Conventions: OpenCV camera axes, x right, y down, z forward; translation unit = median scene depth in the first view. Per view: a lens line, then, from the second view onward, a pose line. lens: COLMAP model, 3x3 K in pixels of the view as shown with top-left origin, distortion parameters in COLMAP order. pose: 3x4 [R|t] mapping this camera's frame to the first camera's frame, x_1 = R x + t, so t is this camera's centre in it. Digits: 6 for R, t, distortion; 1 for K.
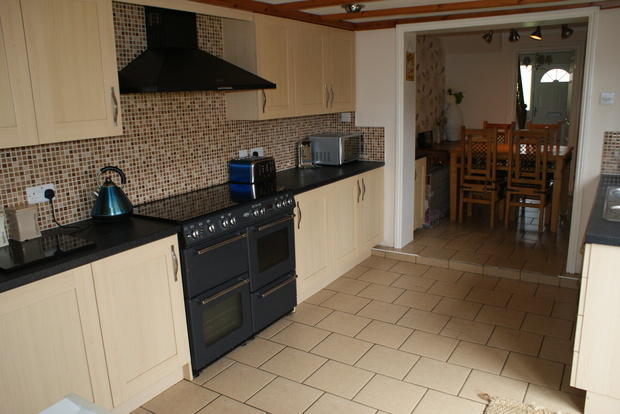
lens RADIAL K [[488.1, 0, 312.6], [0, 488.1, 210.0], [0, 0, 1]] dist [-0.012005, -0.001127]
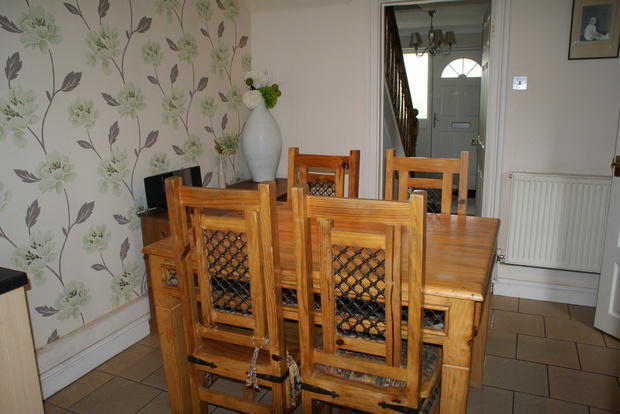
lens RADIAL K [[488.1, 0, 309.2], [0, 488.1, 205.7], [0, 0, 1]] dist [-0.012005, -0.001127]
pose [[0.989089, -0.031849, 0.143837, 0.265094], [0.035111, 0.999179, -0.020197, -0.110245], [-0.143076, 0.025027, 0.989395, 0.517395]]
